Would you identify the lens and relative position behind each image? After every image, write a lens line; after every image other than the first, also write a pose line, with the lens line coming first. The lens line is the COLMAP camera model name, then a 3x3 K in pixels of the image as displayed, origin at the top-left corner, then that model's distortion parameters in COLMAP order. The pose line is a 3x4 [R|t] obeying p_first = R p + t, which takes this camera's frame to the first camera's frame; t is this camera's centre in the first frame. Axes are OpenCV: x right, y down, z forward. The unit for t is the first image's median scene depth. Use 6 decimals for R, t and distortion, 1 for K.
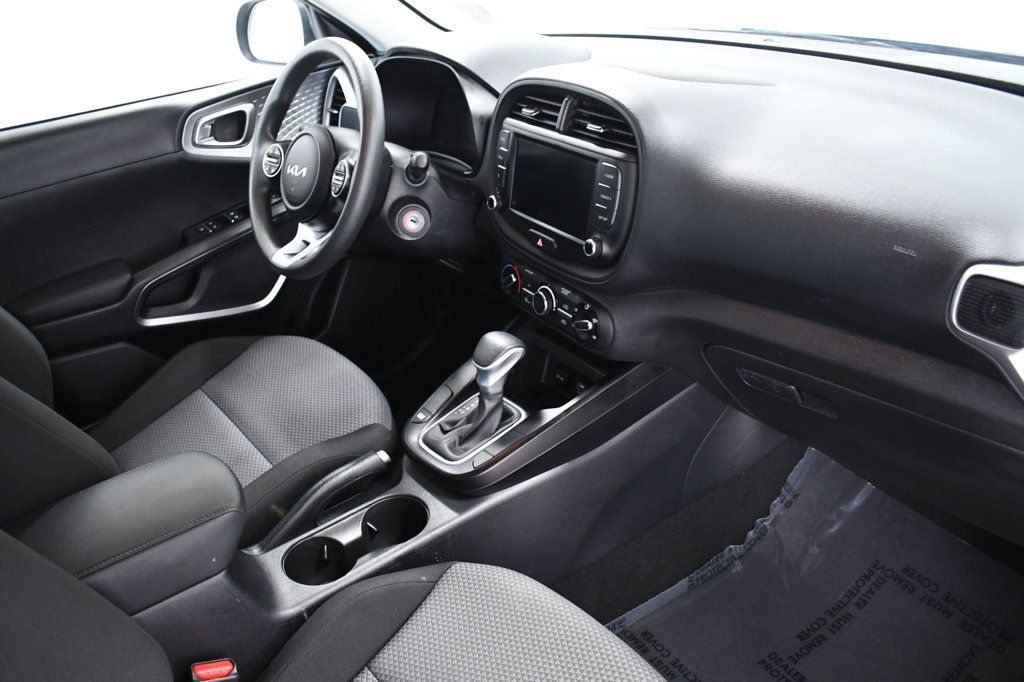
lens RADIAL K [[811.7, 0, 512.4], [0, 811.7, 359.5], [0, 0, 1]] dist [-0.160356, 0.149376]
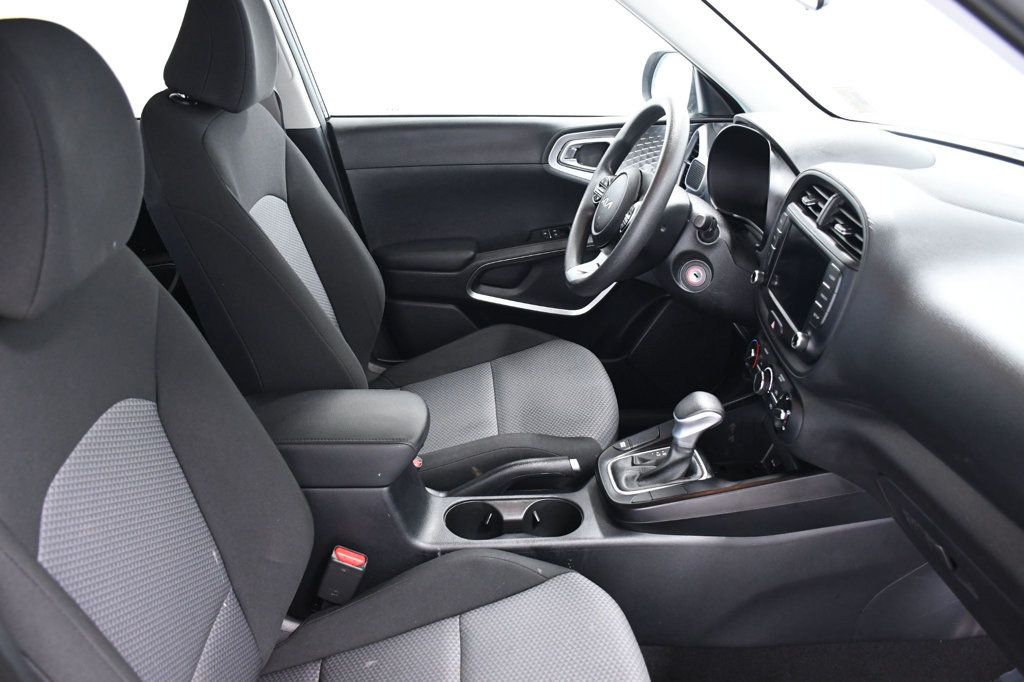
lens RADIAL K [[811.7, 0, 512.4], [0, 811.7, 359.5], [0, 0, 1]] dist [-0.160356, 0.149376]
pose [[0.821371, 0.318447, -0.473223, 0.244476], [-0.343710, 0.938426, 0.034922, -0.024117], [0.455206, 0.133967, 0.880250, -0.034888]]
